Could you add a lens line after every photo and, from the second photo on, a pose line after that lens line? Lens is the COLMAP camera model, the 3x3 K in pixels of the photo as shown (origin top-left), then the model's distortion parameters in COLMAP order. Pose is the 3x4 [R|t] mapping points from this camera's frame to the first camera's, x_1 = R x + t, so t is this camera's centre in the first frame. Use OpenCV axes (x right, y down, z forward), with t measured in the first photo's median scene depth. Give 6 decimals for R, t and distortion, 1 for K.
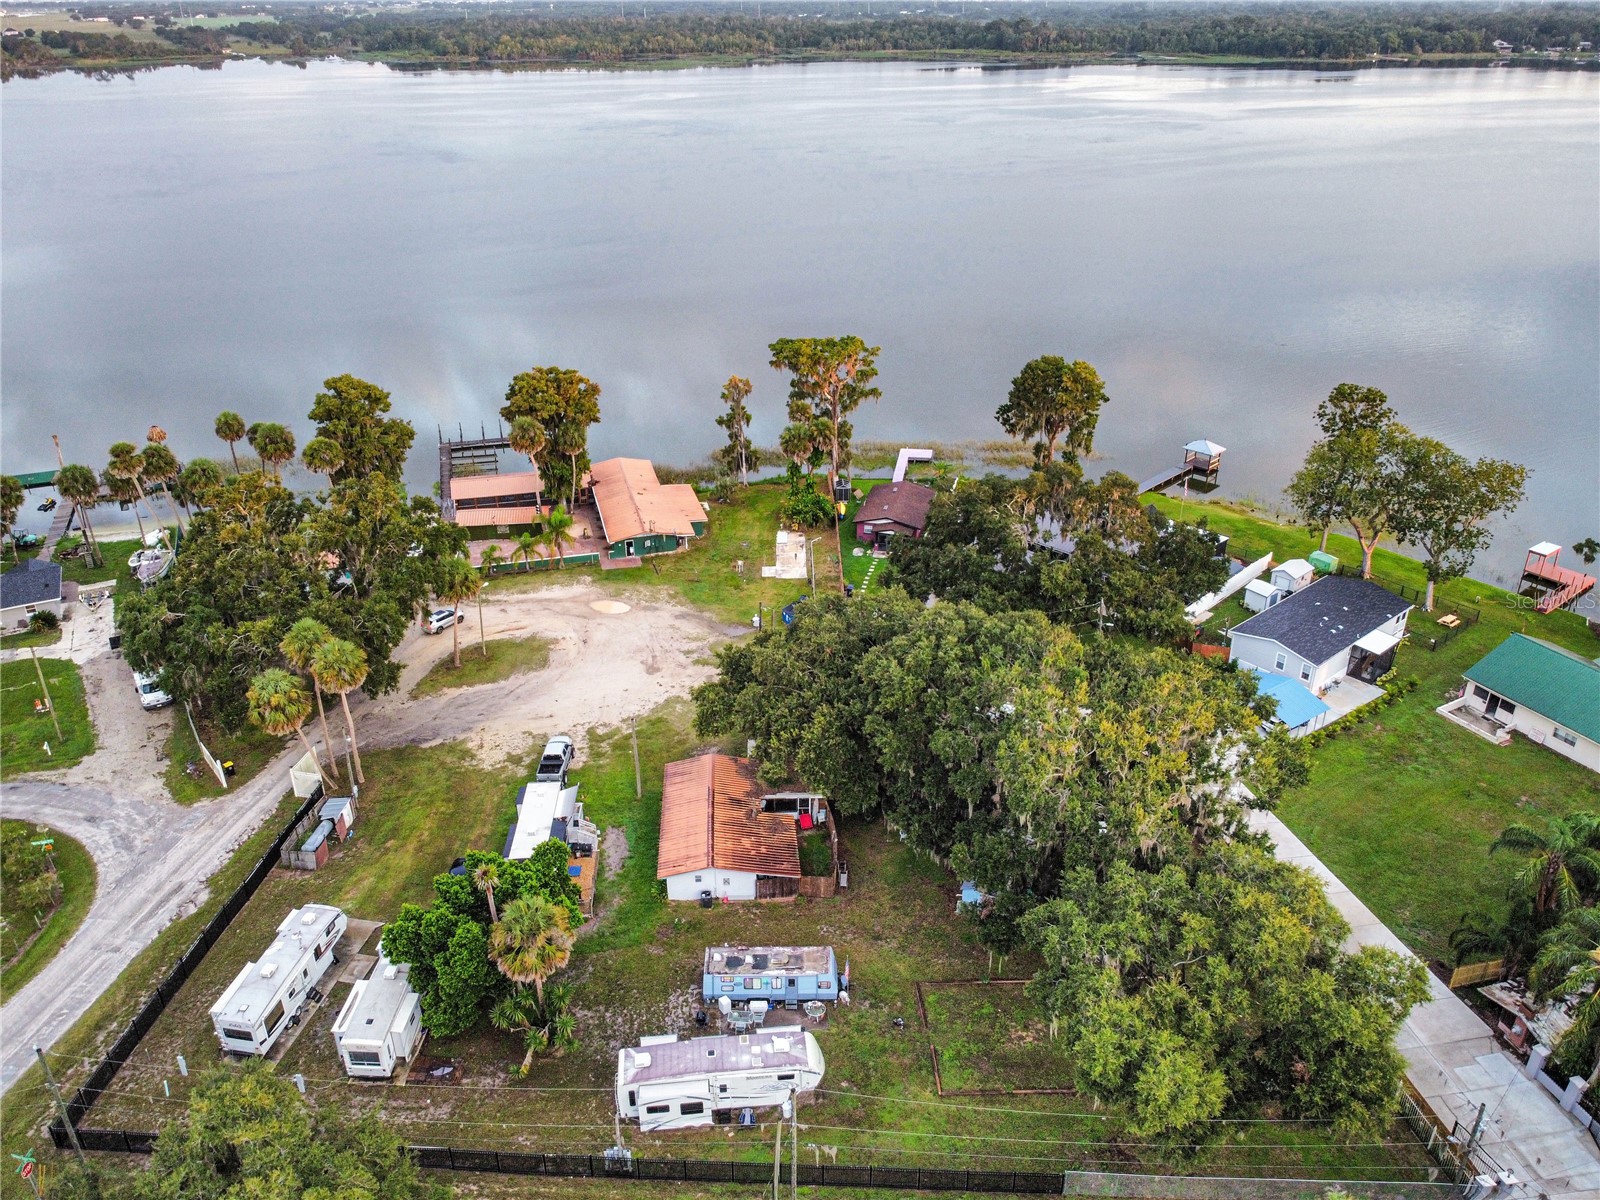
lens RADIAL K [[1218.1, 0, 804.5], [0, 1218.1, 583.6], [0, 0, 1]] dist [0.015573, -0.021209]
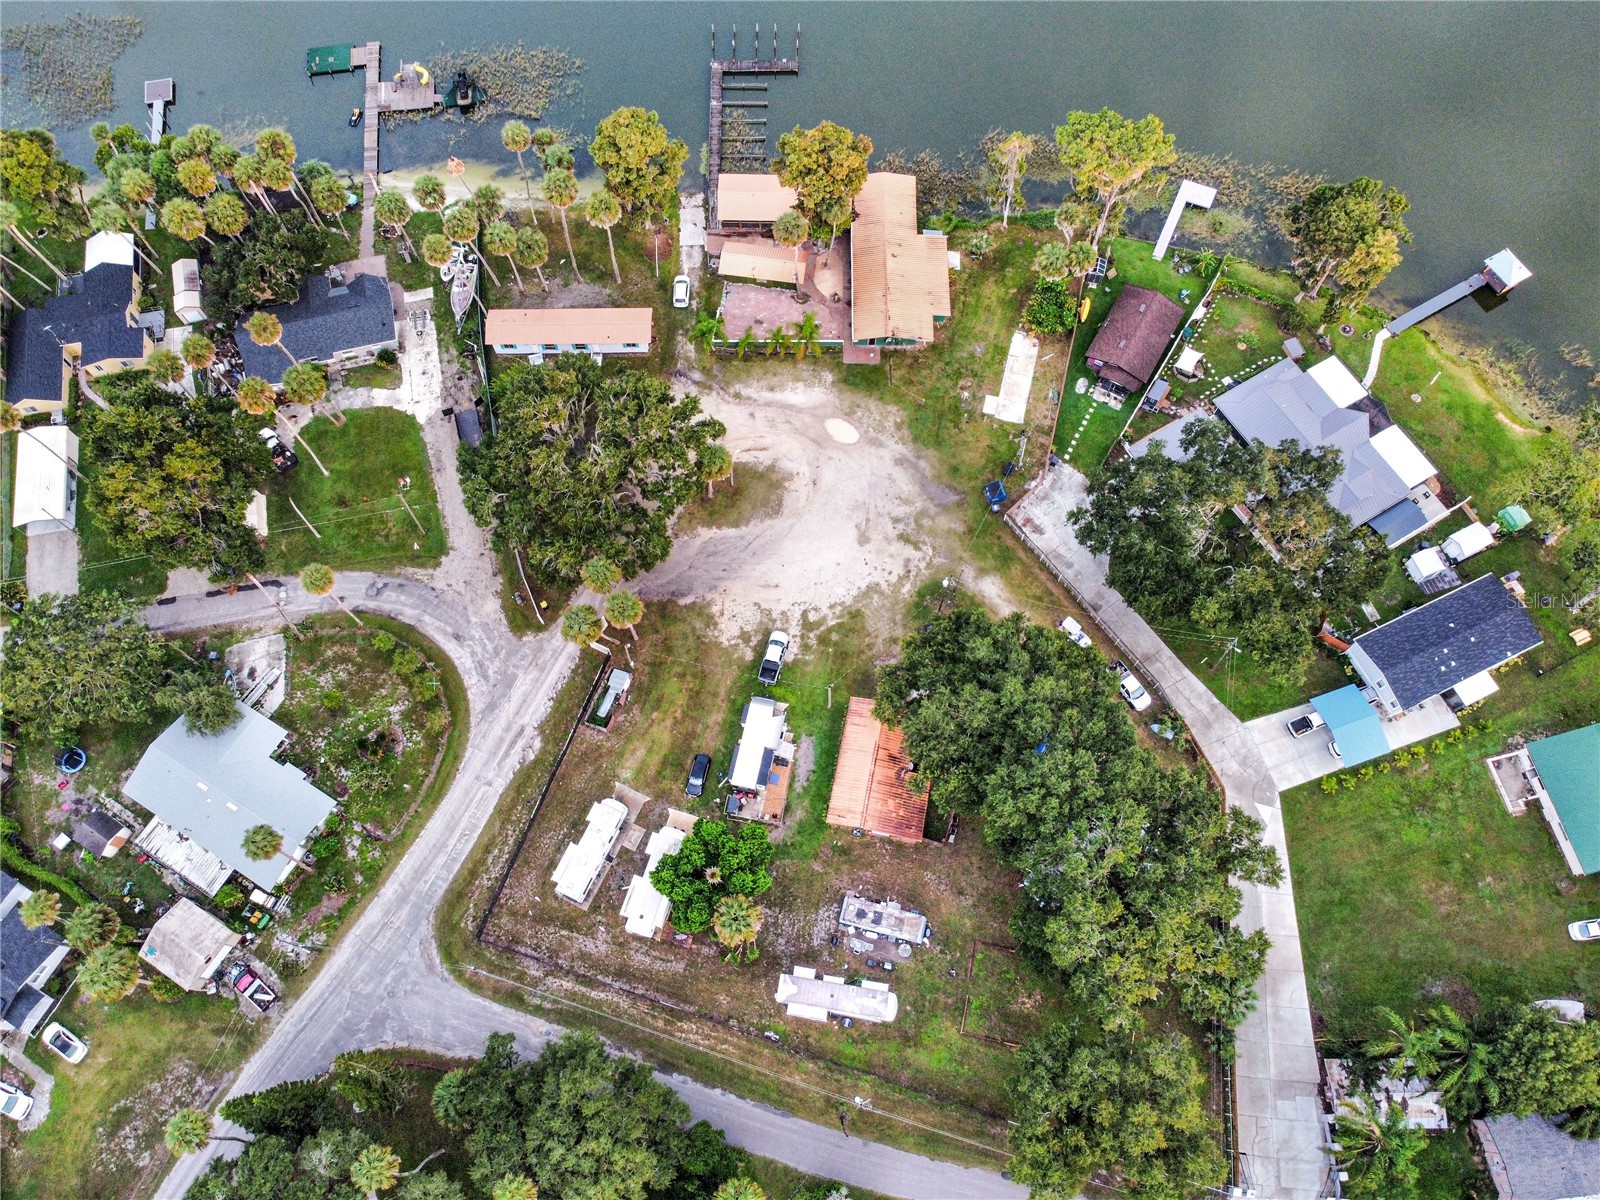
lens RADIAL K [[1218.1, 0, 804.5], [0, 1218.1, 583.6], [0, 0, 1]] dist [0.015573, -0.021209]
pose [[0.965379, 0.244334, -0.091352, -0.074214], [-0.118276, 0.722138, 0.681562, -0.890366], [0.232497, -0.647161, 0.726036, 0.094718]]
